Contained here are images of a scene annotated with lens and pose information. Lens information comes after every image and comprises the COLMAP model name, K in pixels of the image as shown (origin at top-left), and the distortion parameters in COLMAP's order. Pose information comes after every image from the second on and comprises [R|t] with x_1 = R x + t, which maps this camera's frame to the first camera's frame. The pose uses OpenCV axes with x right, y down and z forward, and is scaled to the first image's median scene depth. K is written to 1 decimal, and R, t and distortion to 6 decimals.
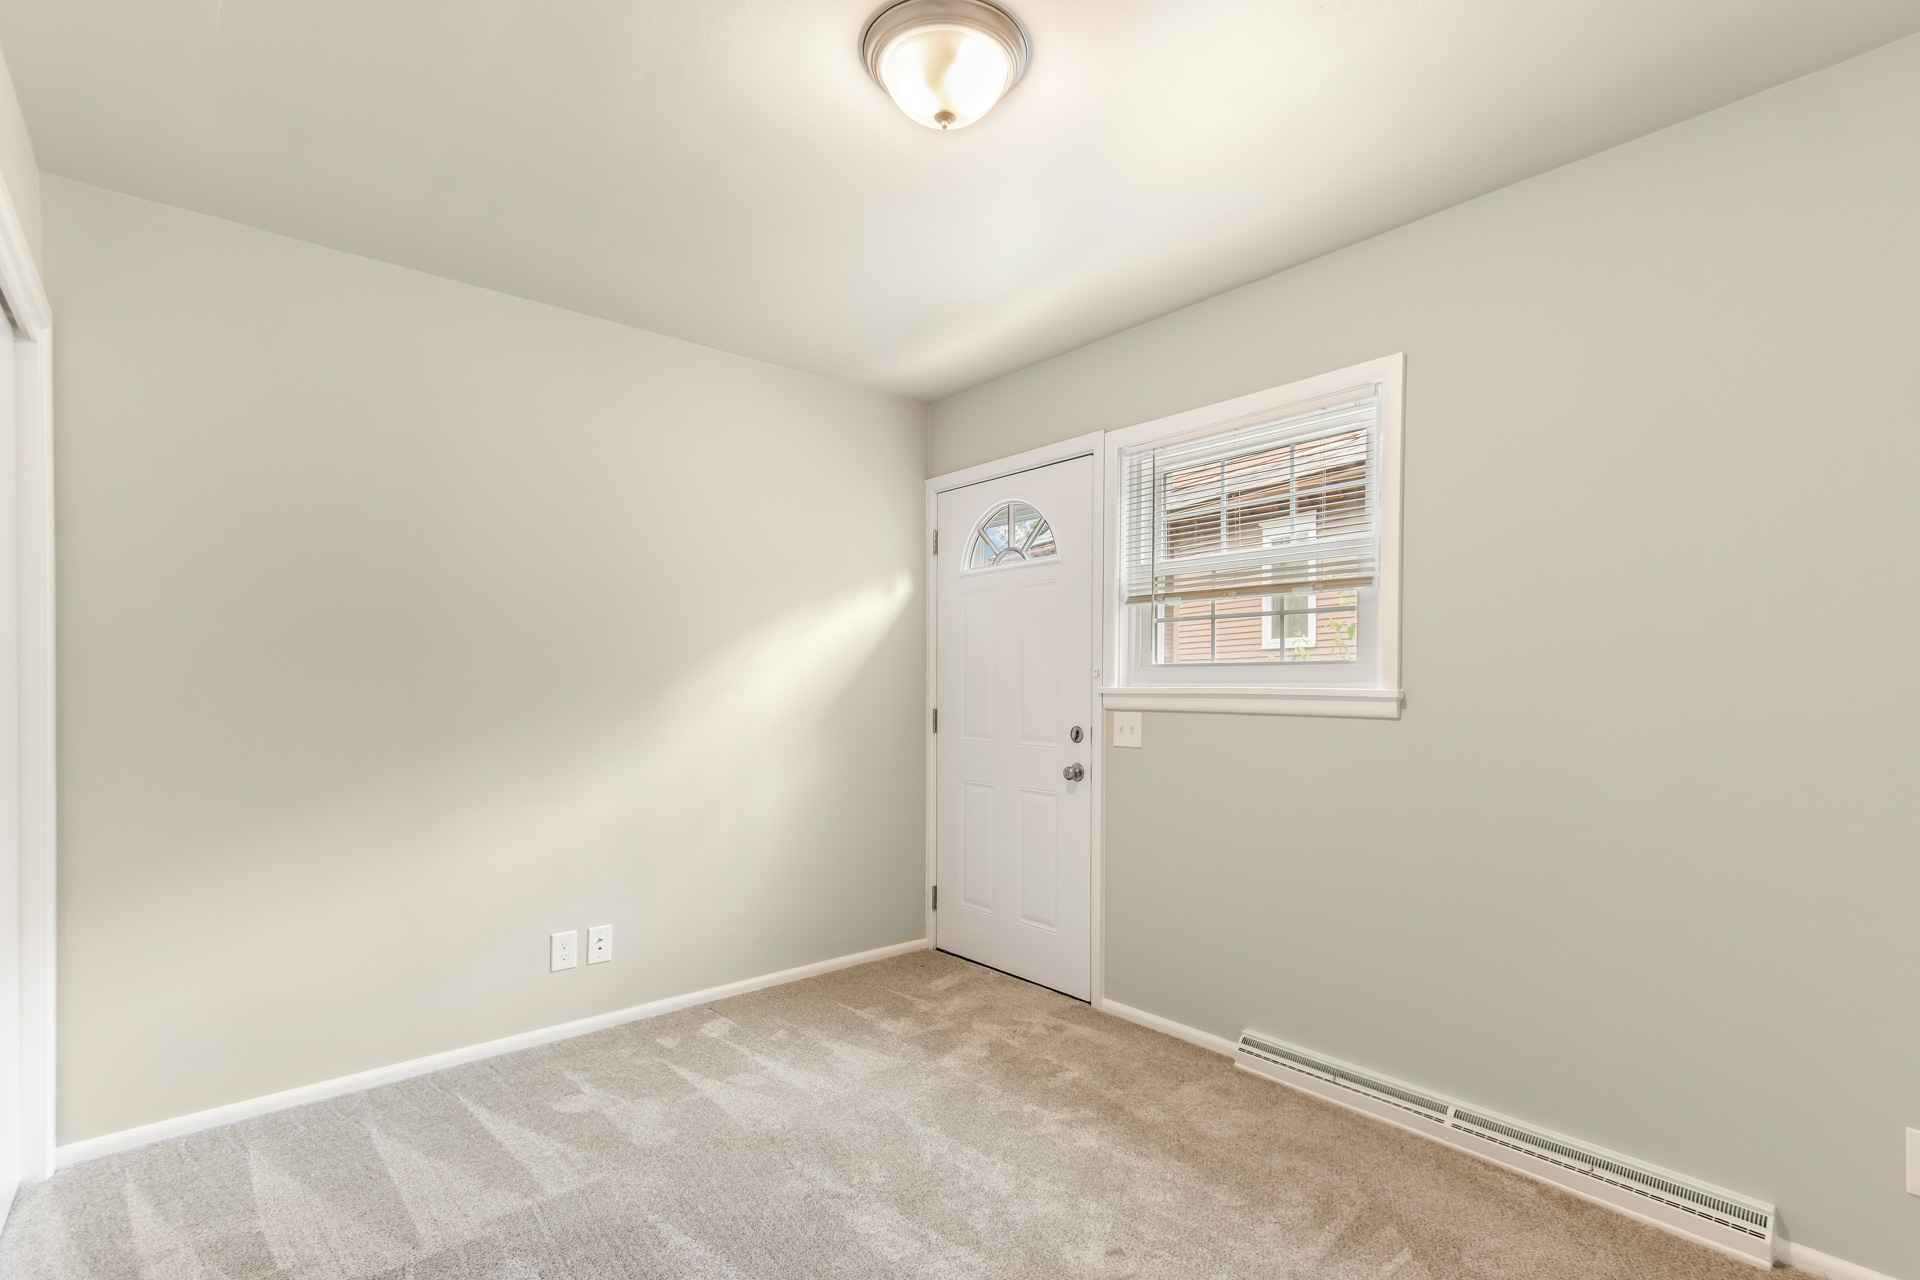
lens RADIAL K [[896.4, 0, 954.2], [0, 896.4, 669.2], [0, 0, 1]] dist [-0.000071, 0.000046]
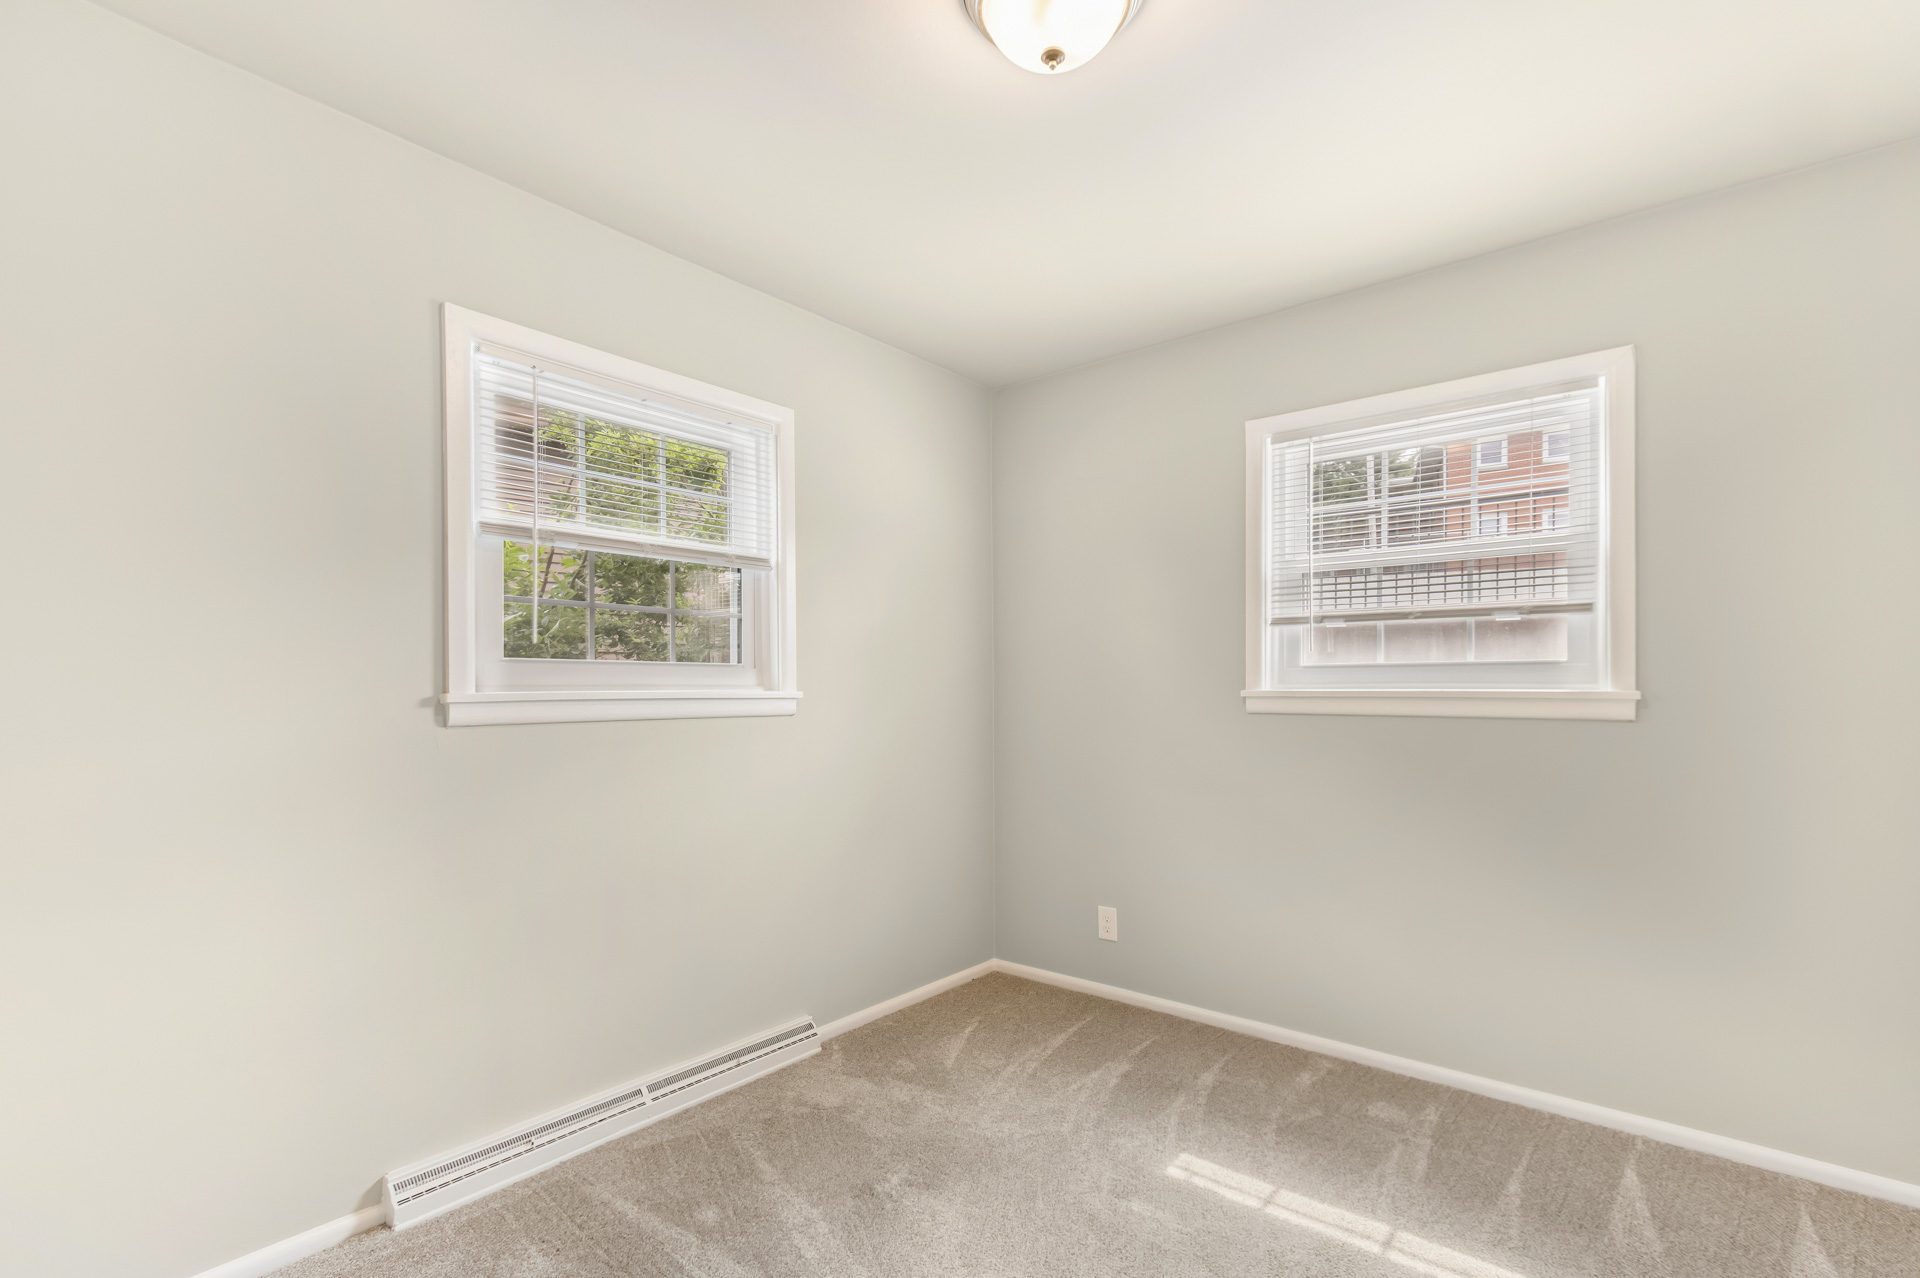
lens RADIAL K [[896.4, 0, 954.2], [0, 896.4, 668.2], [0, 0, 1]] dist [-0.000071, 0.000046]
pose [[0.983570, -0.002997, 0.180503, -0.325940], [0.003341, 0.999993, -0.001600, -0.002441], [-0.180497, 0.002177, 0.983573, 0.143021]]
